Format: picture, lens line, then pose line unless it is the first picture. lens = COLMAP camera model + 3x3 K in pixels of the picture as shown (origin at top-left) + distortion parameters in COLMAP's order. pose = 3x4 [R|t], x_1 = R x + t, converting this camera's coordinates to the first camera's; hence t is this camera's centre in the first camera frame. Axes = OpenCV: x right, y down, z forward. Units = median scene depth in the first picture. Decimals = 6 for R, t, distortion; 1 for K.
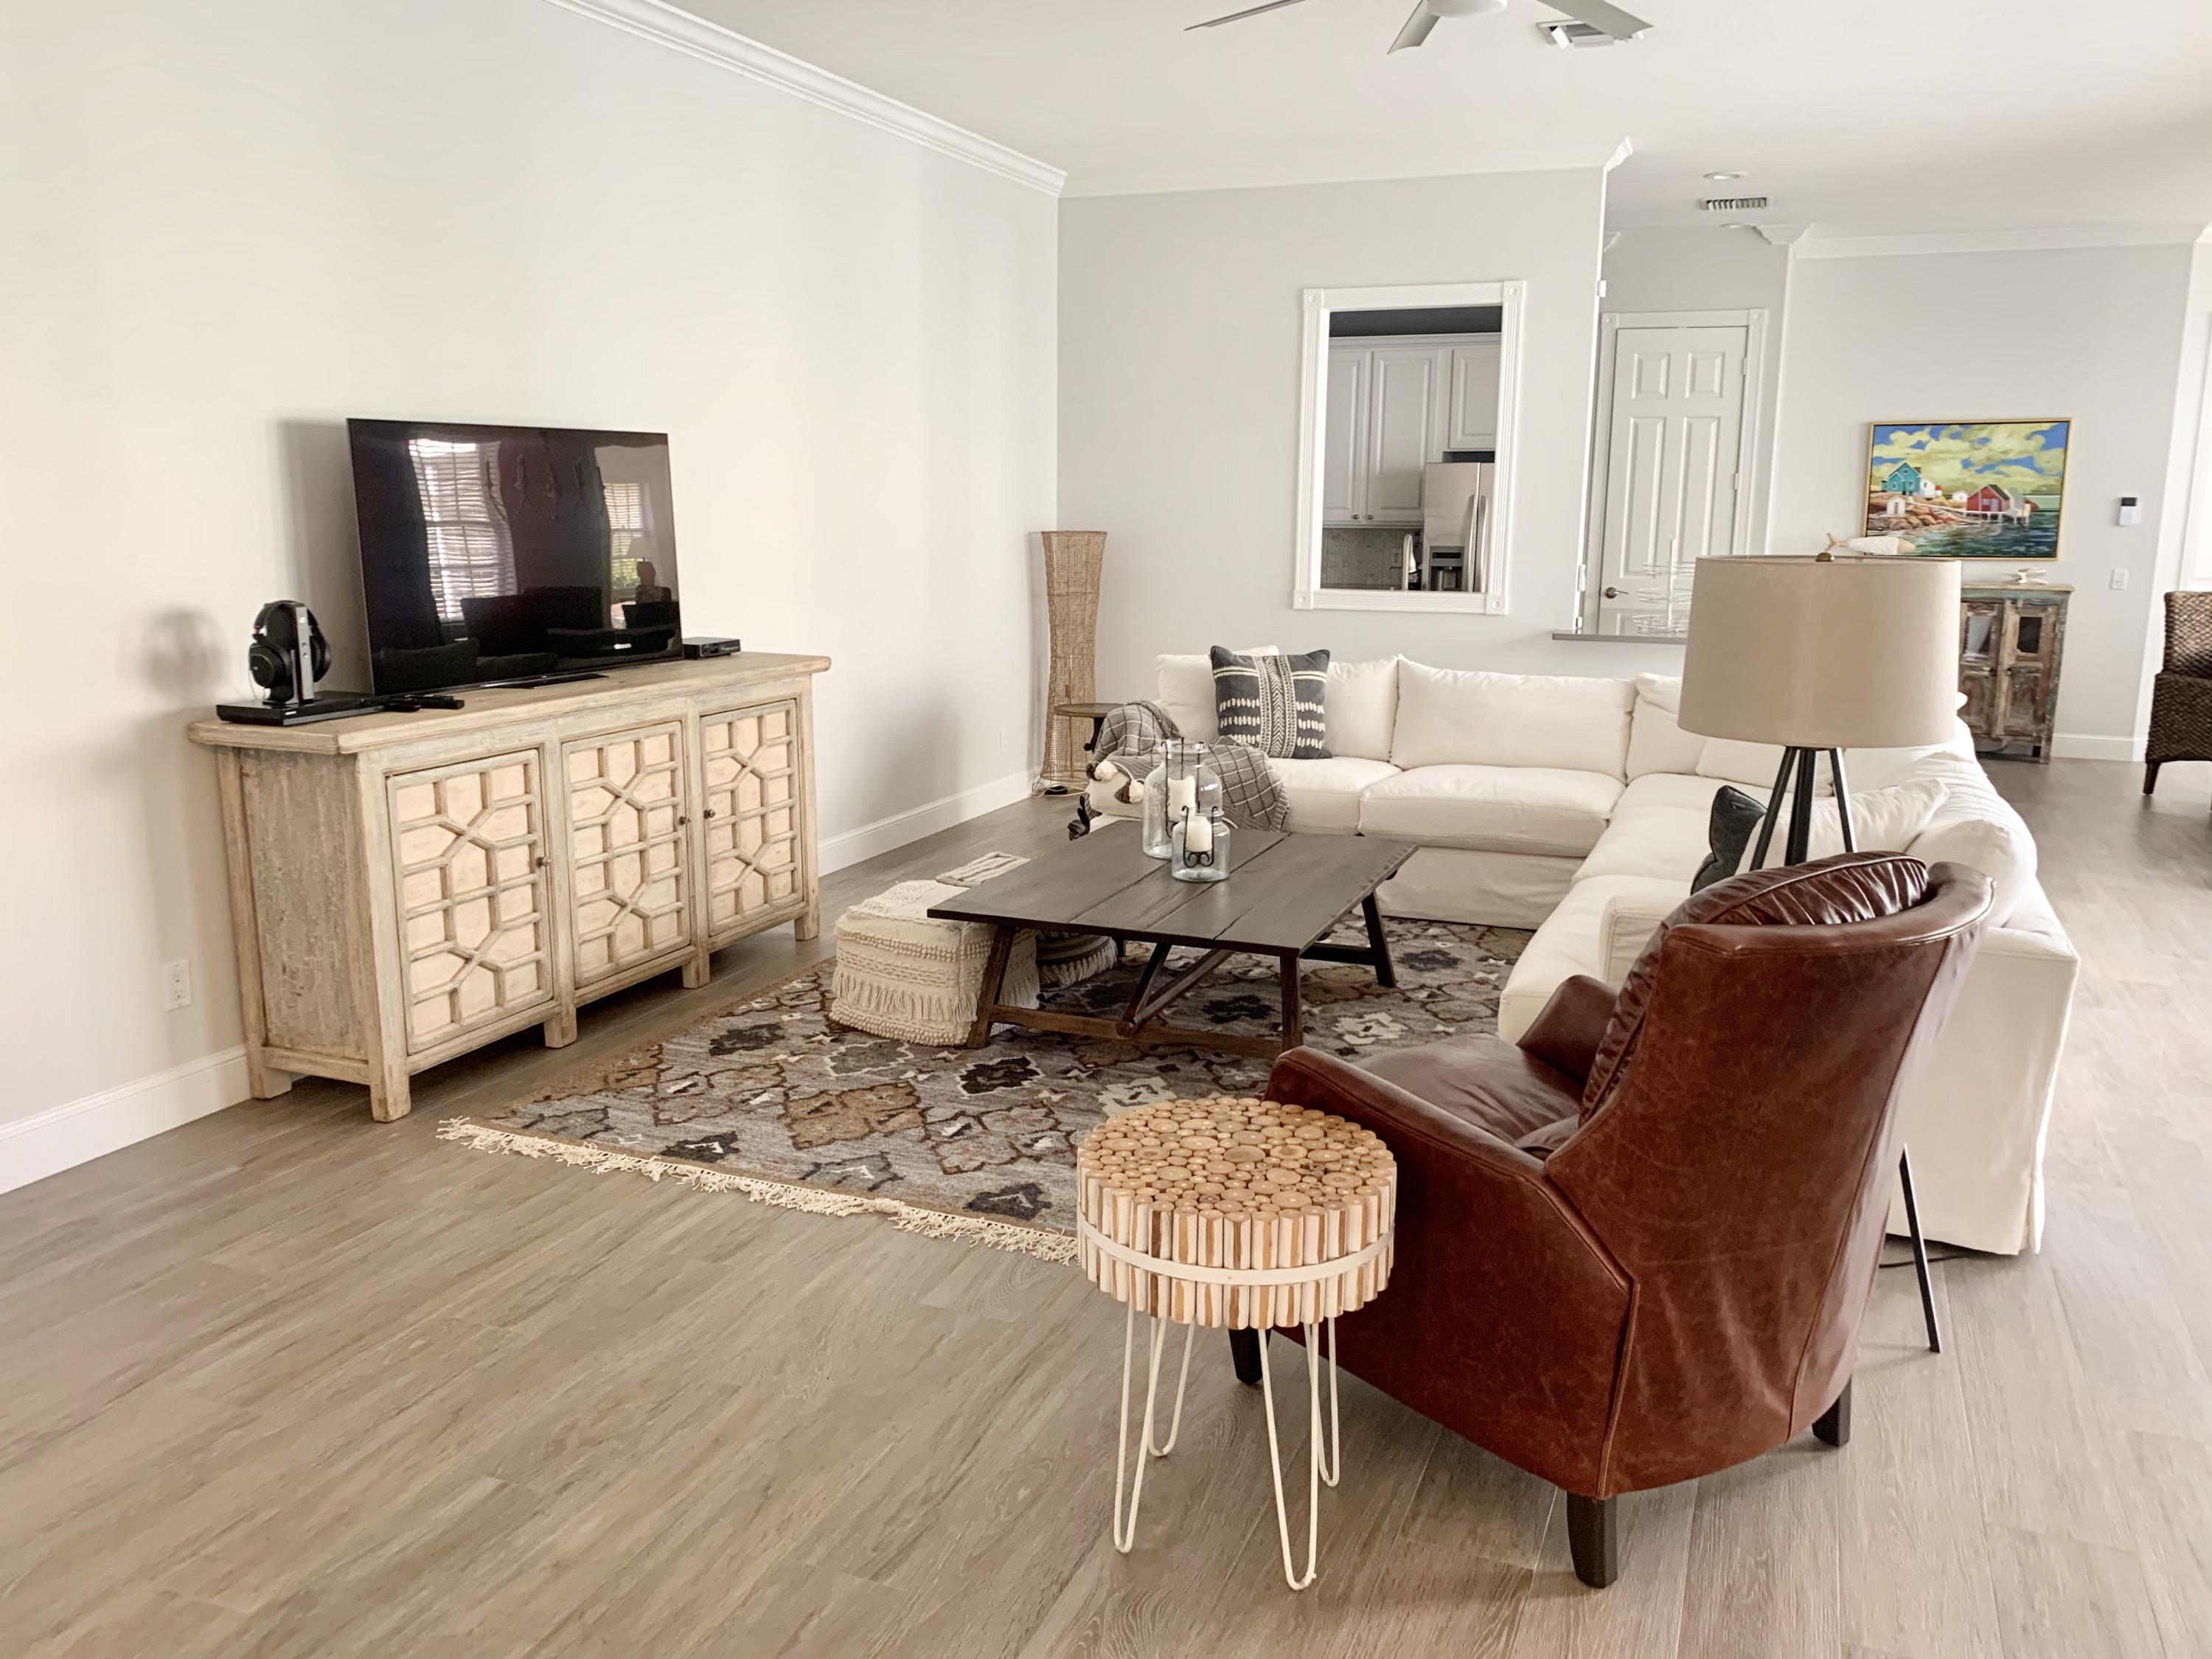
lens RADIAL K [[1646.4, 0, 1162.5], [0, 1646.4, 795.7], [0, 0, 1]] dist [0.104553, -0.173867]
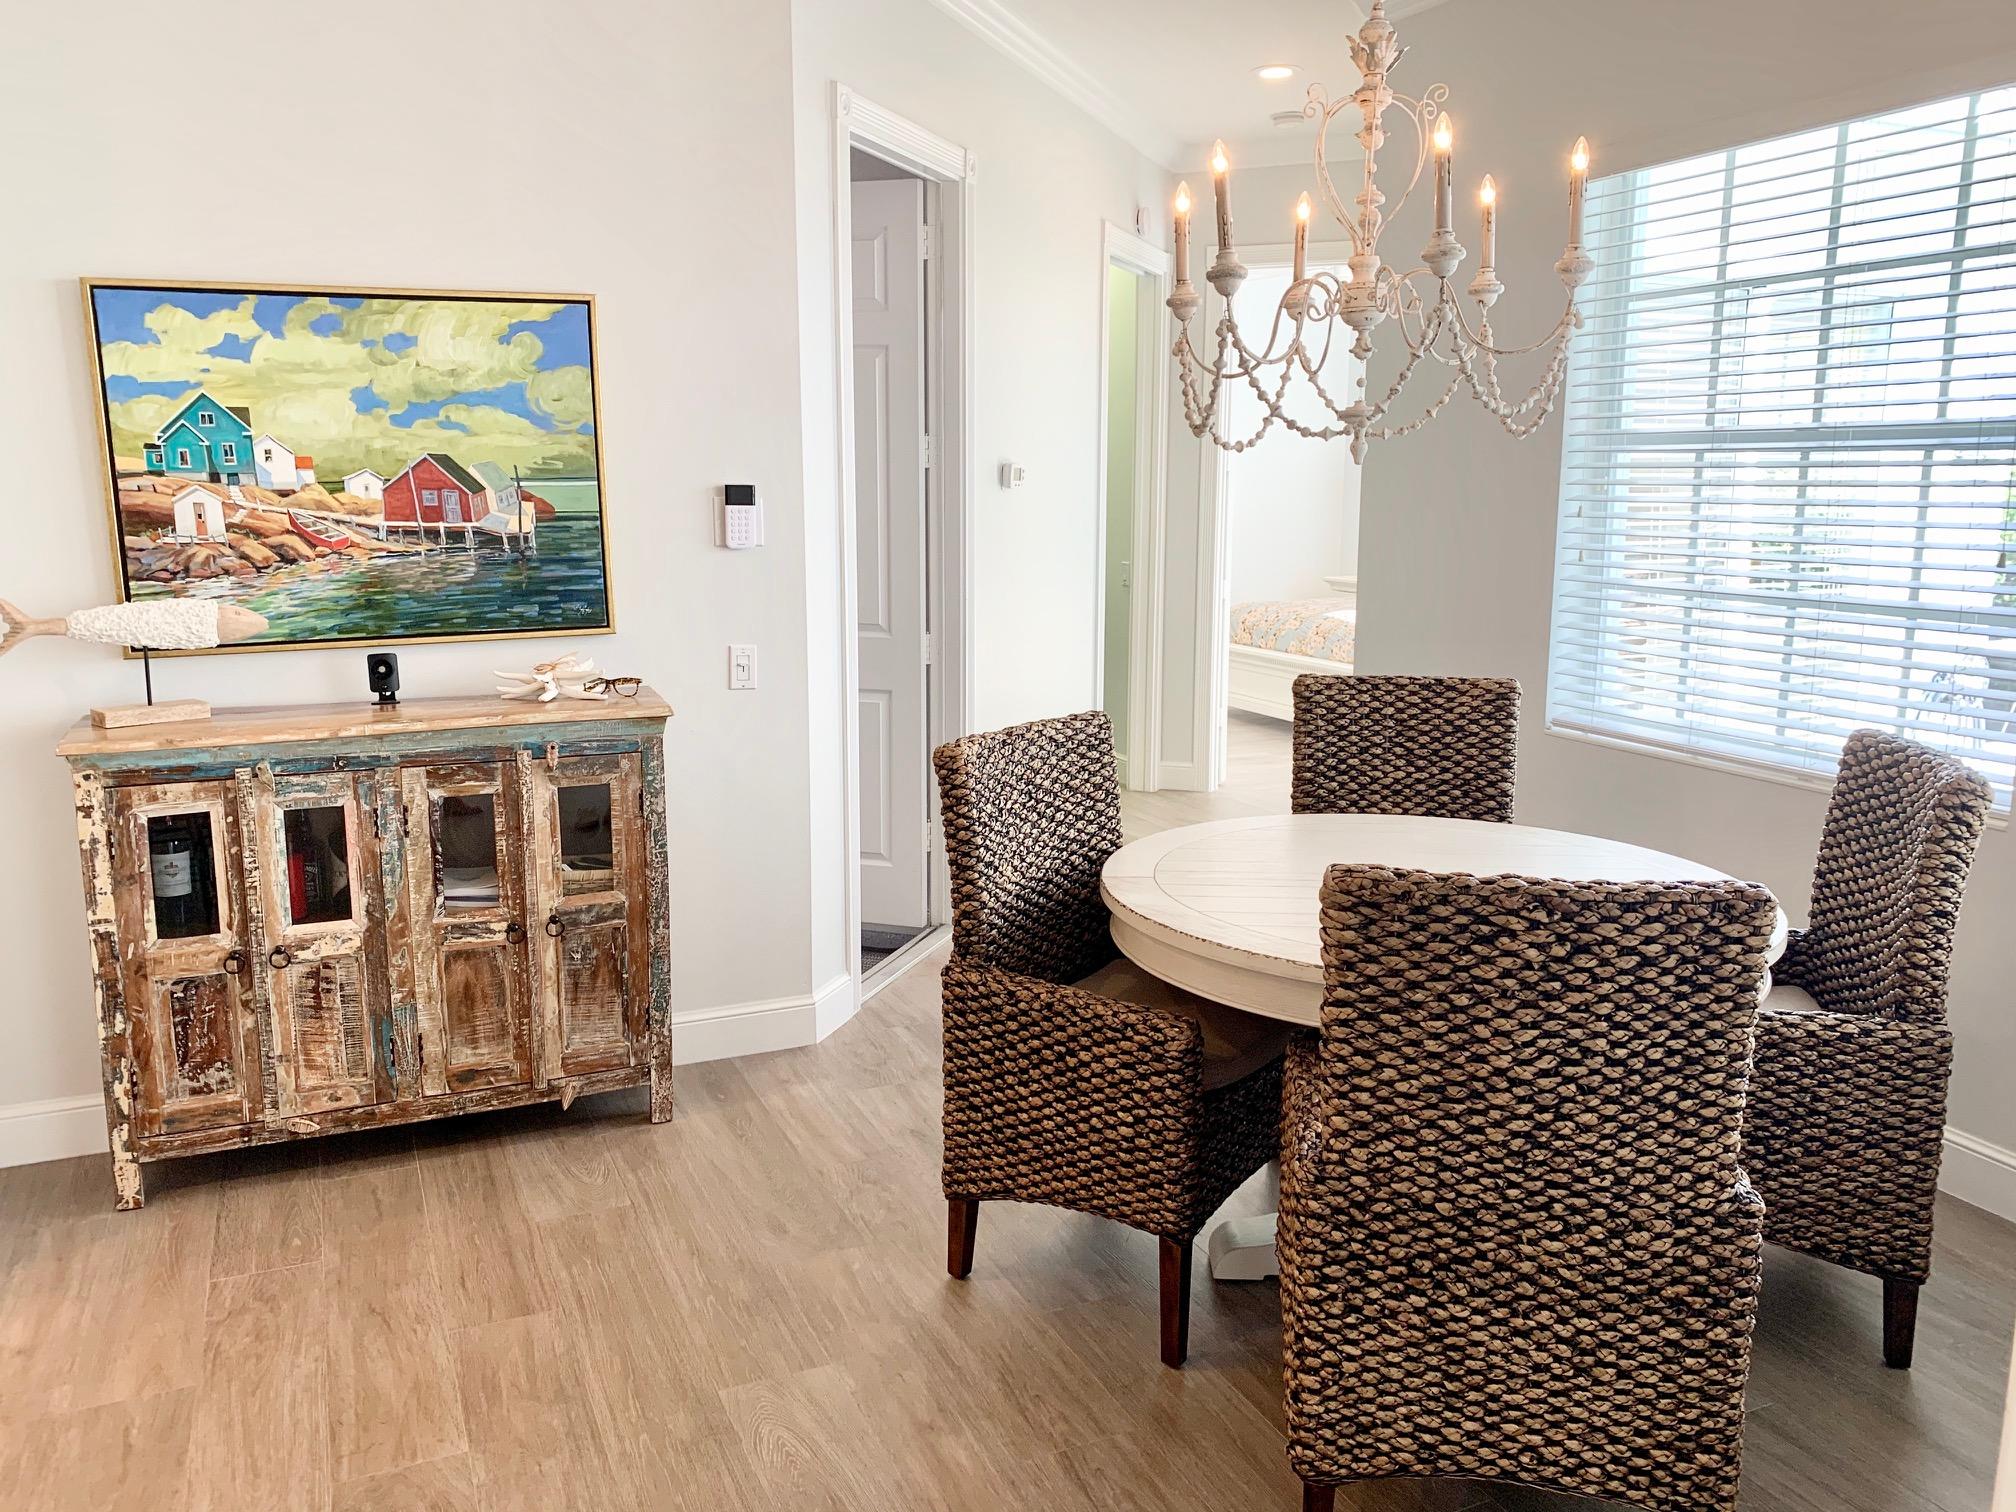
lens RADIAL K [[1547.2, 0, 1008.0], [0, 1547.2, 748.0], [0, 0, 1]] dist [0.039270, -0.059105]
pose [[0.697145, -0.132325, 0.704613, 0.528047], [0.138031, 0.989205, 0.049203, -0.191657], [-0.703517, 0.062956, 0.707884, 1.064844]]
